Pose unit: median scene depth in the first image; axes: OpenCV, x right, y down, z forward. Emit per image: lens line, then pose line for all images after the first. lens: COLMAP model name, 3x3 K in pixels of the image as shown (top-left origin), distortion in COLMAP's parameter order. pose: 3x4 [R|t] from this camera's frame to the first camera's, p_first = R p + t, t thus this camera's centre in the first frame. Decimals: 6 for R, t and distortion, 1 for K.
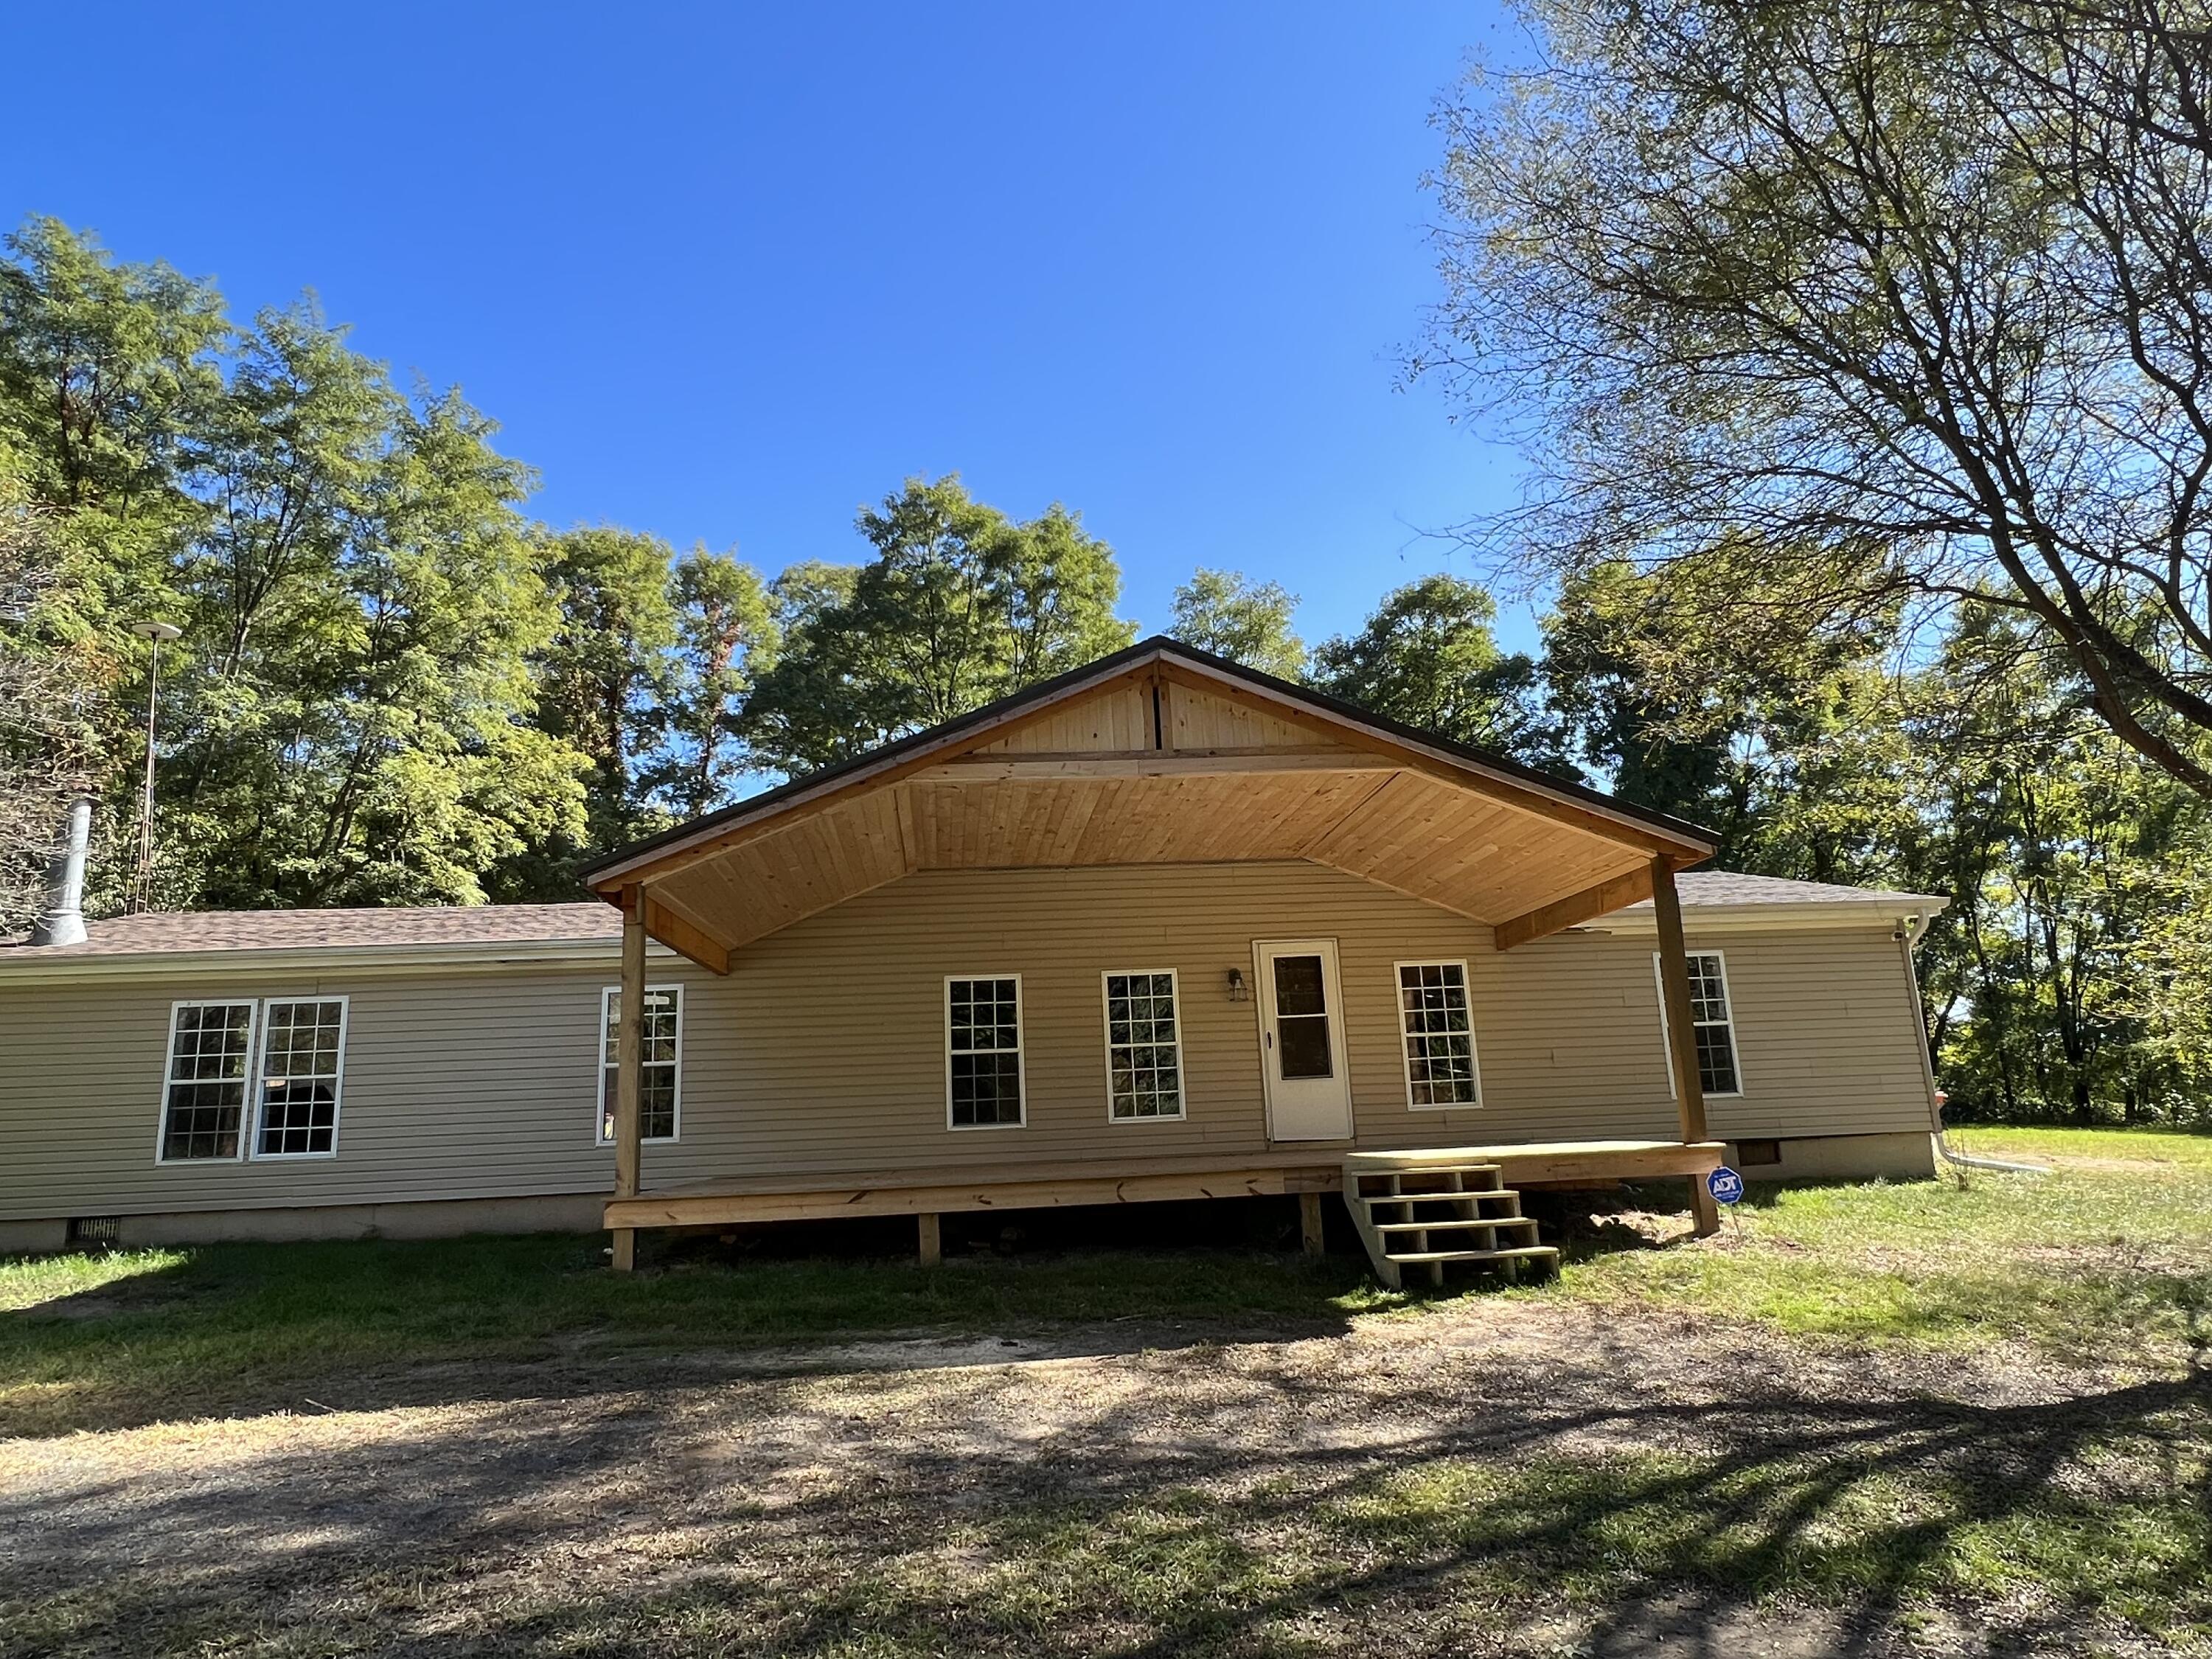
lens RADIAL K [[1326.5, 0, 1103.3], [0, 1326.5, 832.2], [0, 0, 1]] dist [-0.006783, -0.000742]
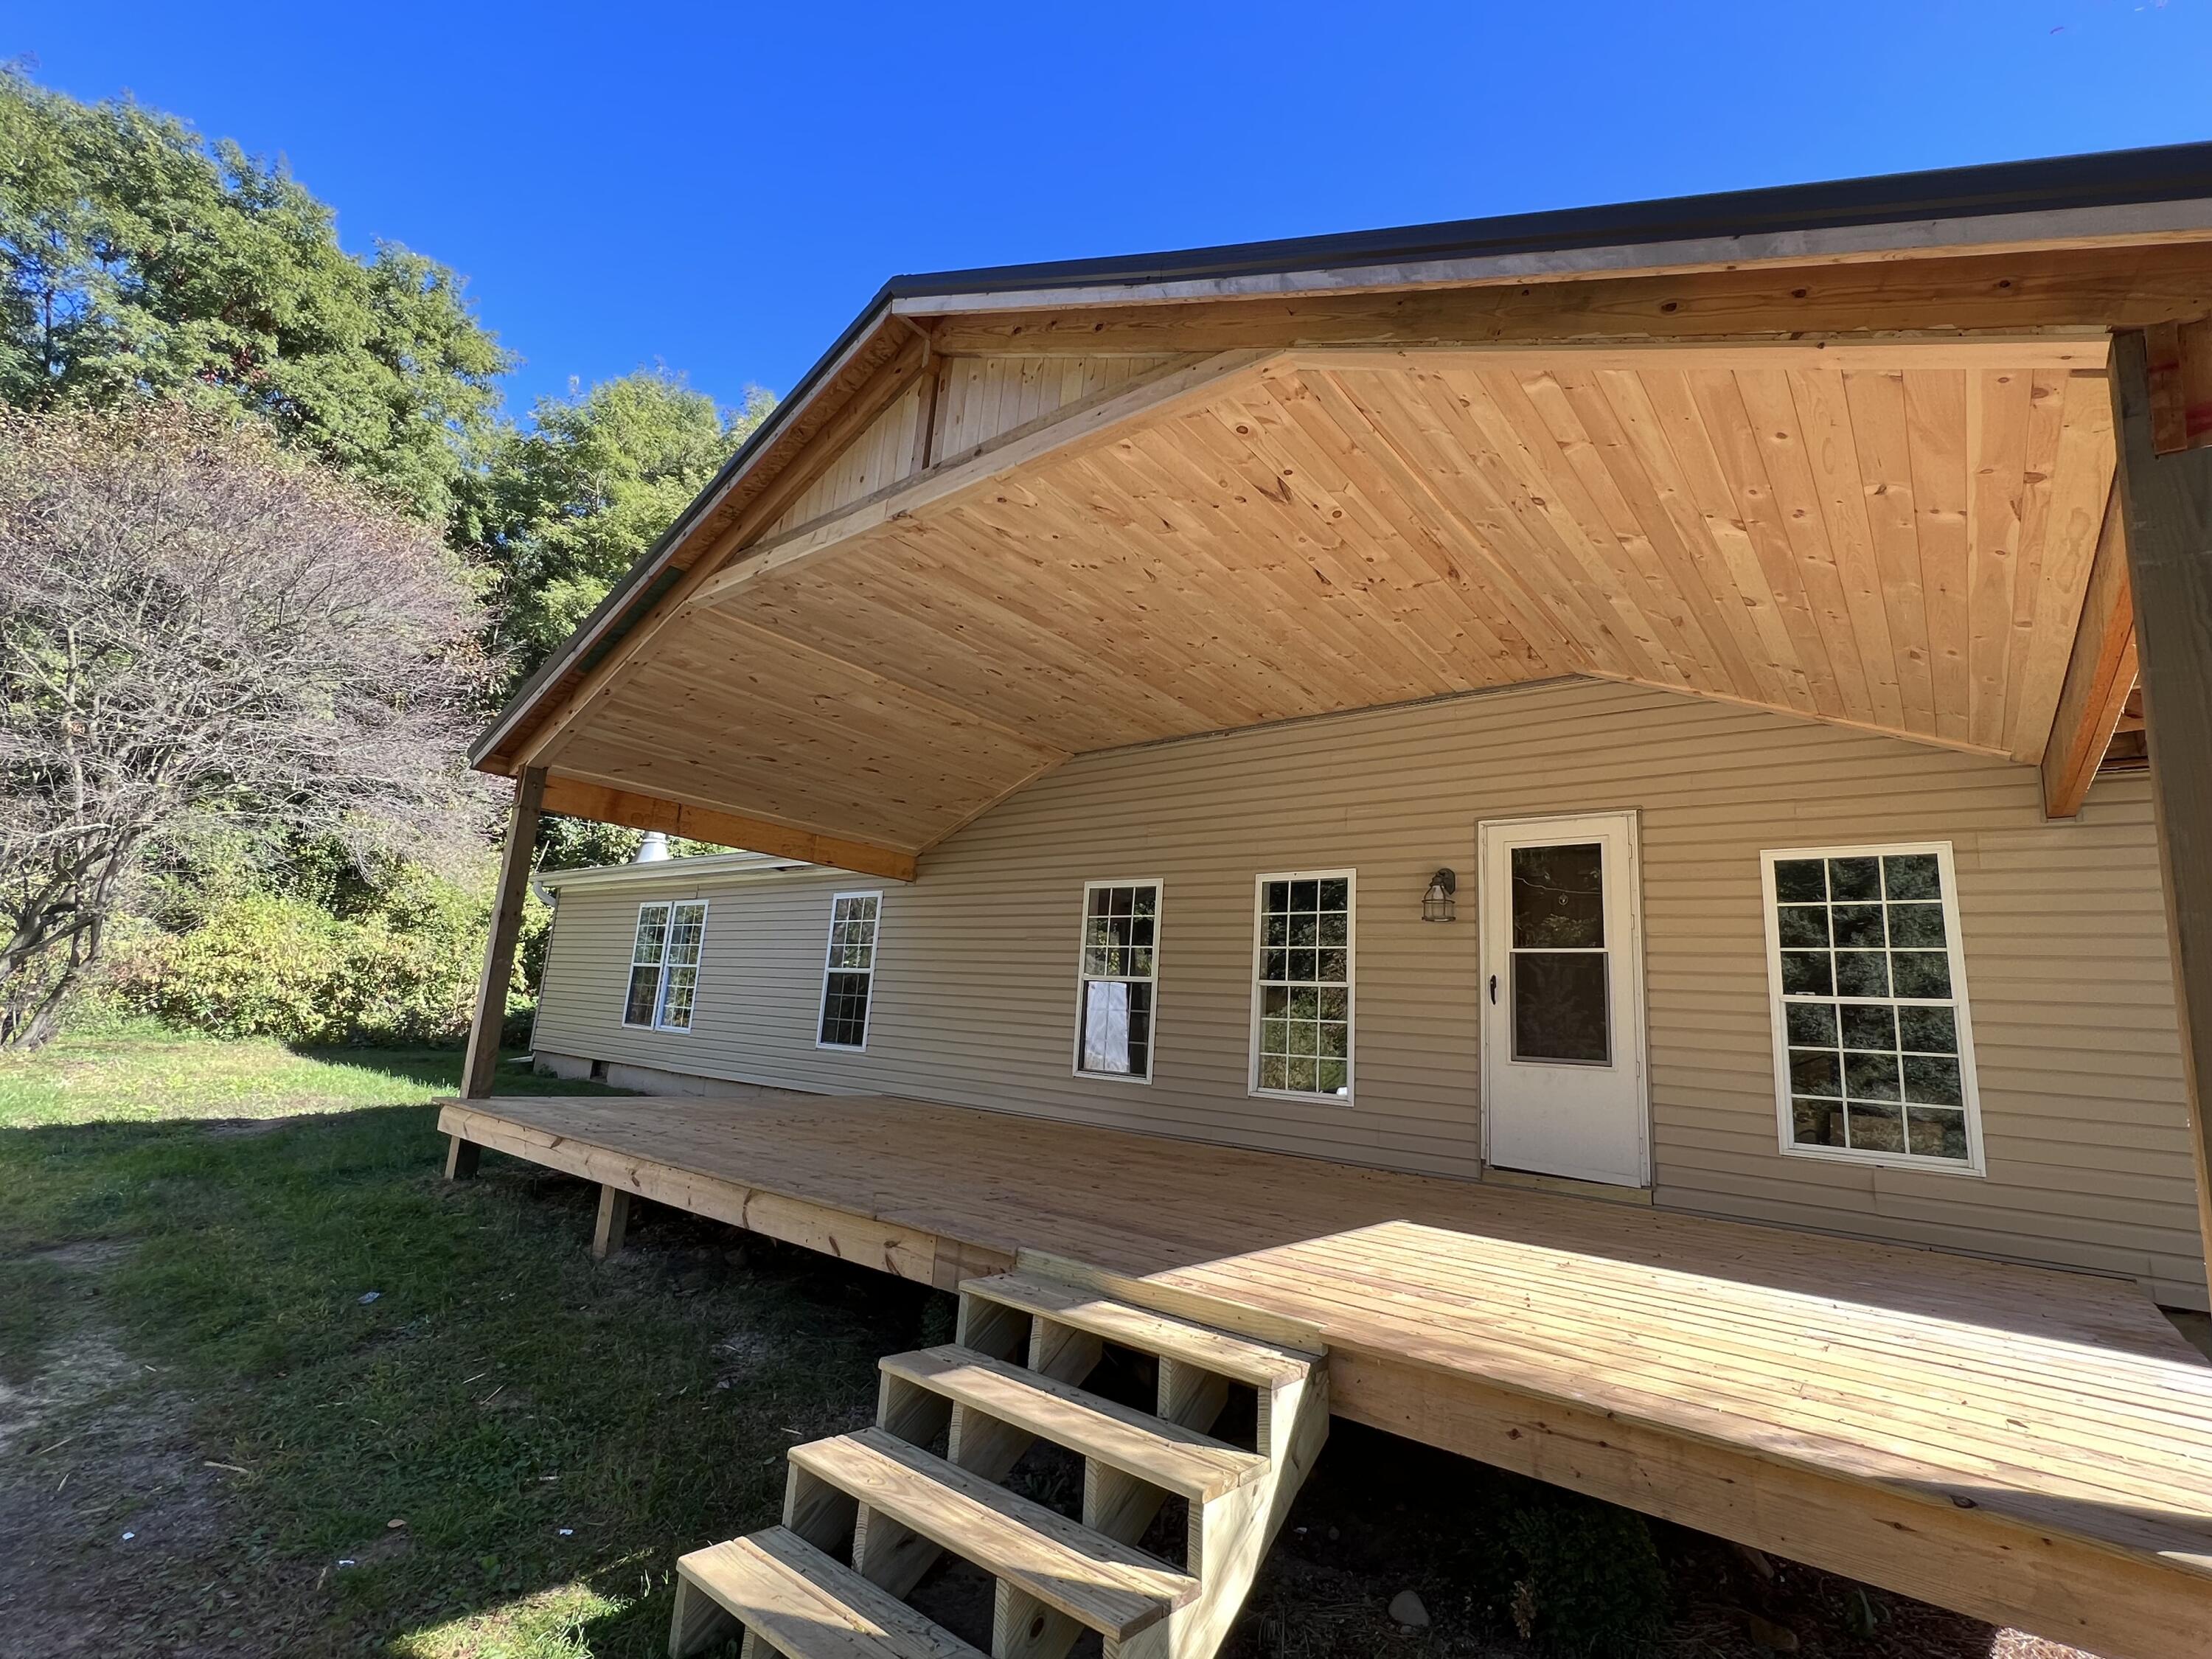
lens RADIAL K [[1030.8, 0, 1107.2], [0, 1030.8, 835.0], [0, 0, 1]] dist [-0.004738, -0.000477]
pose [[0.705204, -0.039260, -0.707917, 0.328766], [0.051356, 0.998671, -0.004225, 0.082897], [0.707142, -0.033376, 0.706283, 0.566113]]
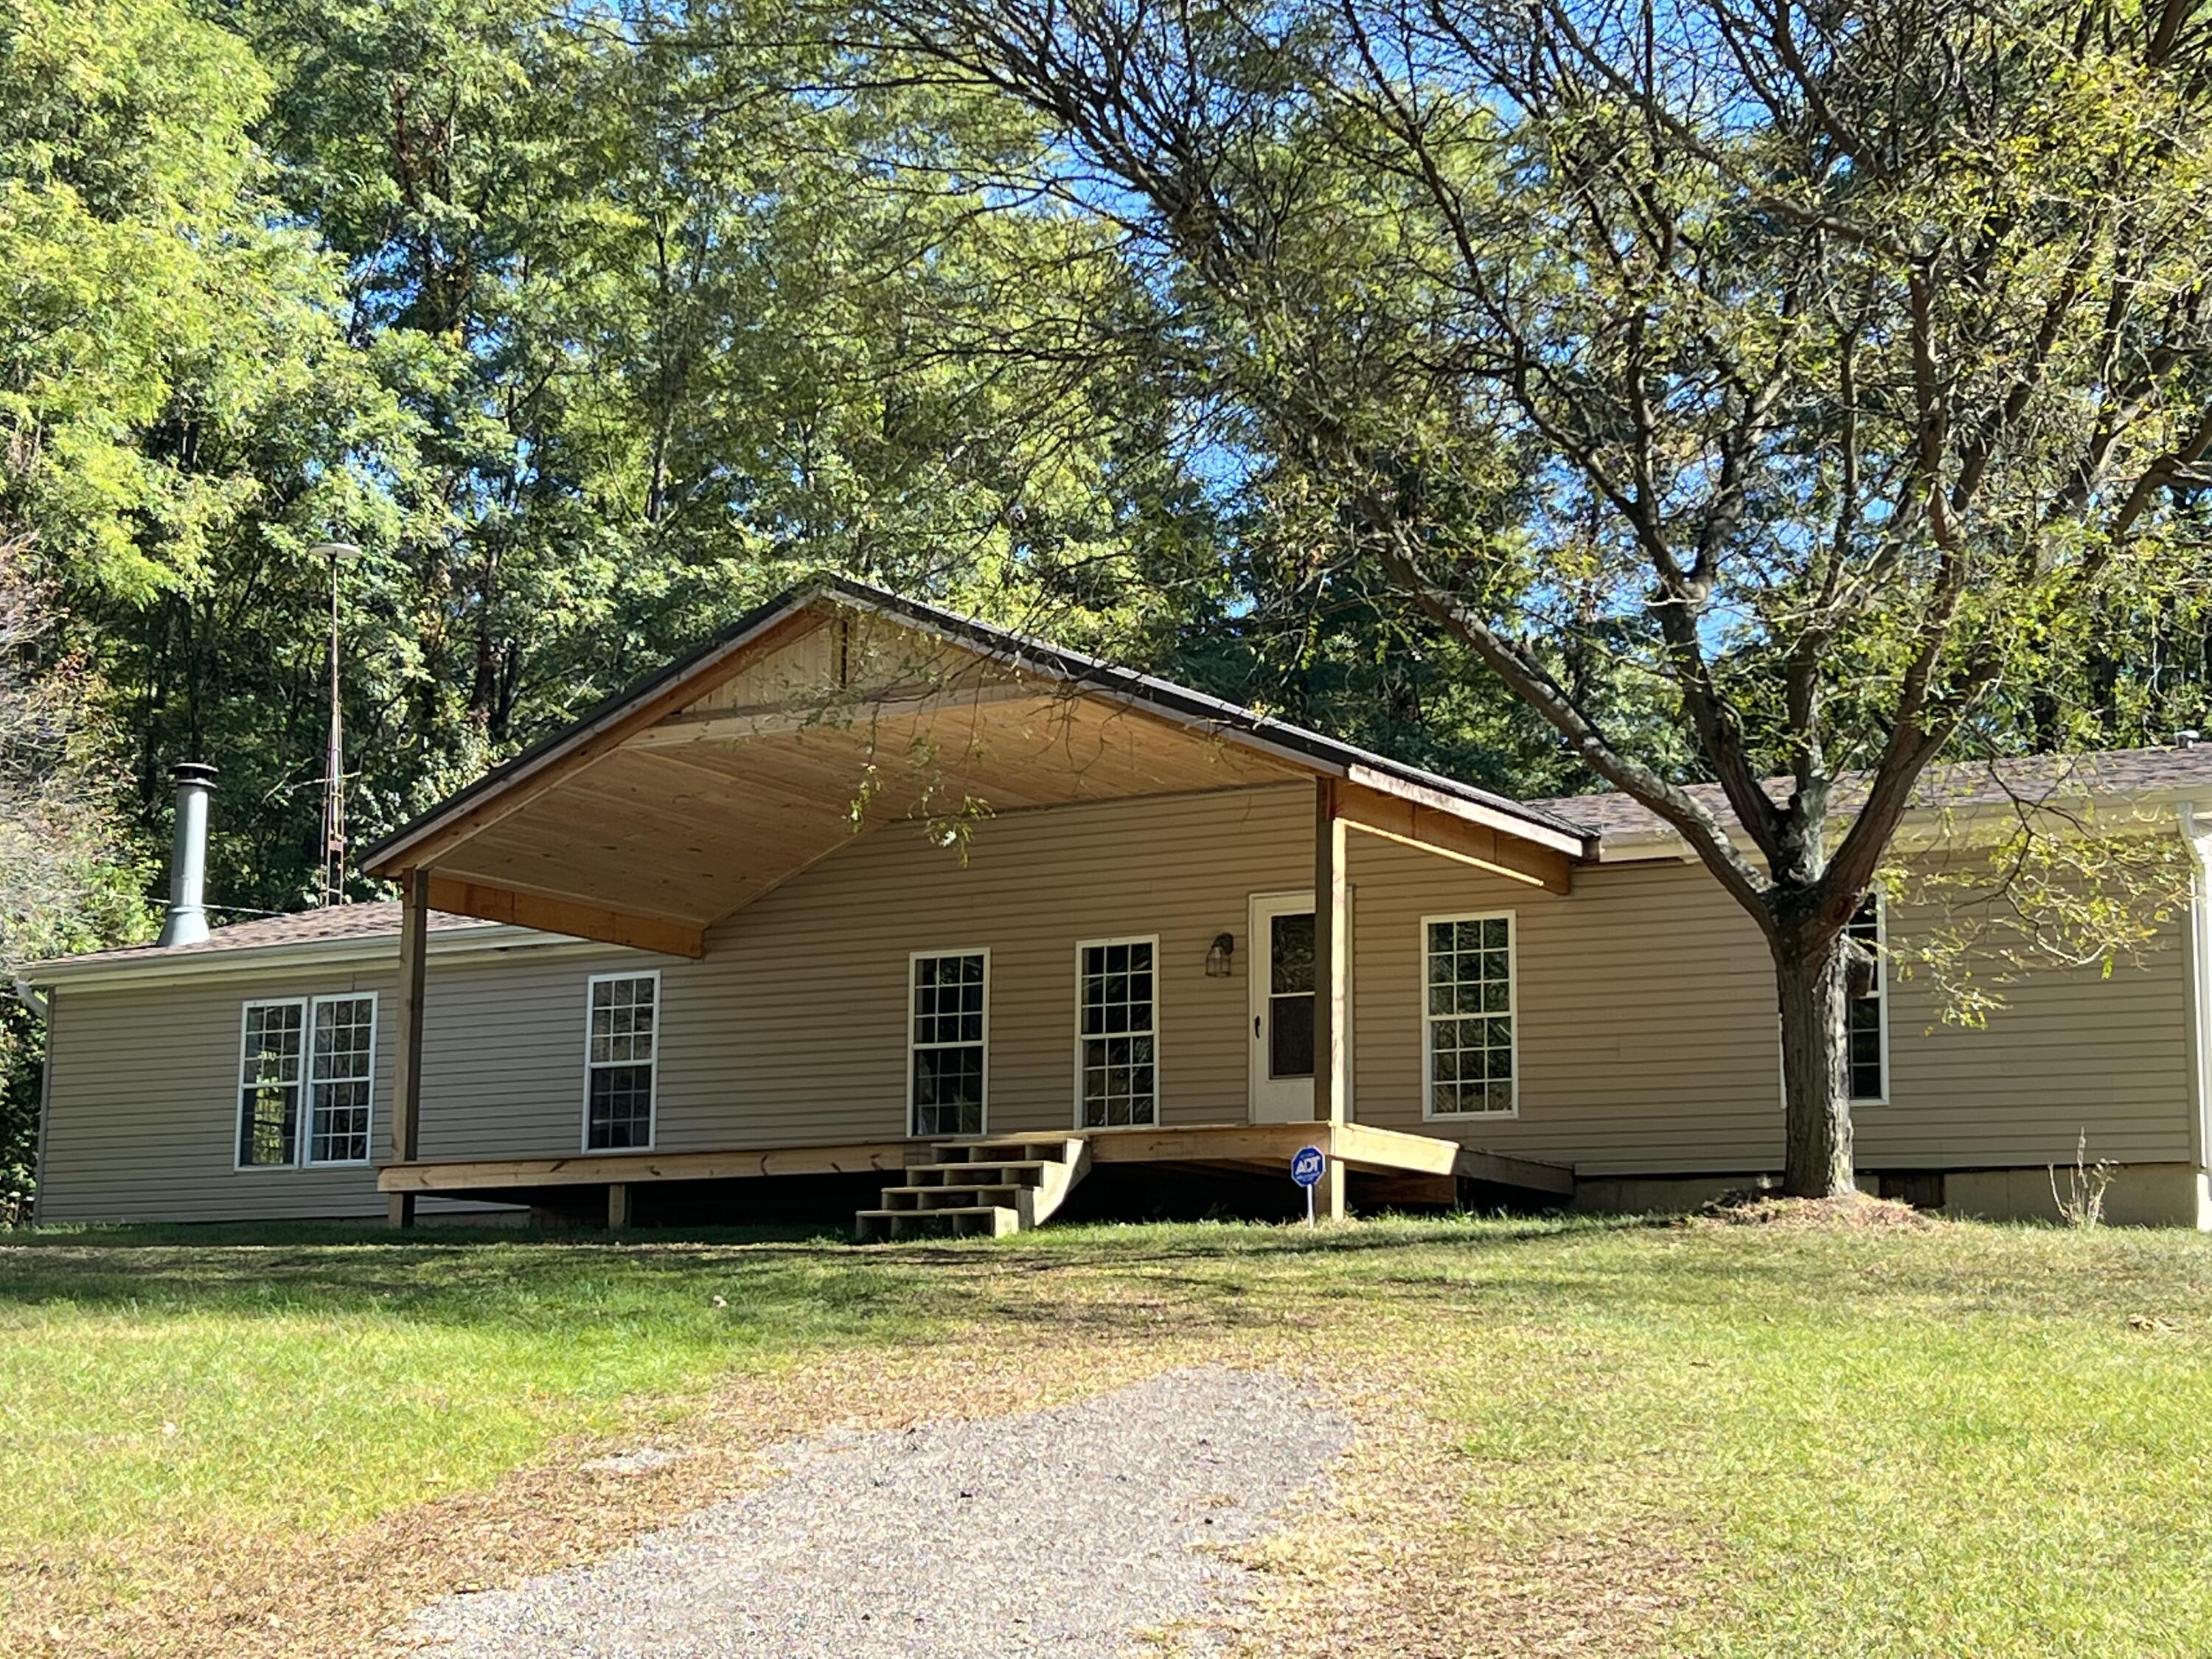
lens RADIAL K [[3886.7, 0, 1104.8], [0, 3886.7, 825.0], [0, 0, 1]] dist [0.193628, 0.000000]
pose [[0.786582, -0.046954, -0.615699, 1.414020], [0.082087, 0.996206, 0.028898, -0.026668], [0.612006, -0.073272, 0.787452, -0.769048]]
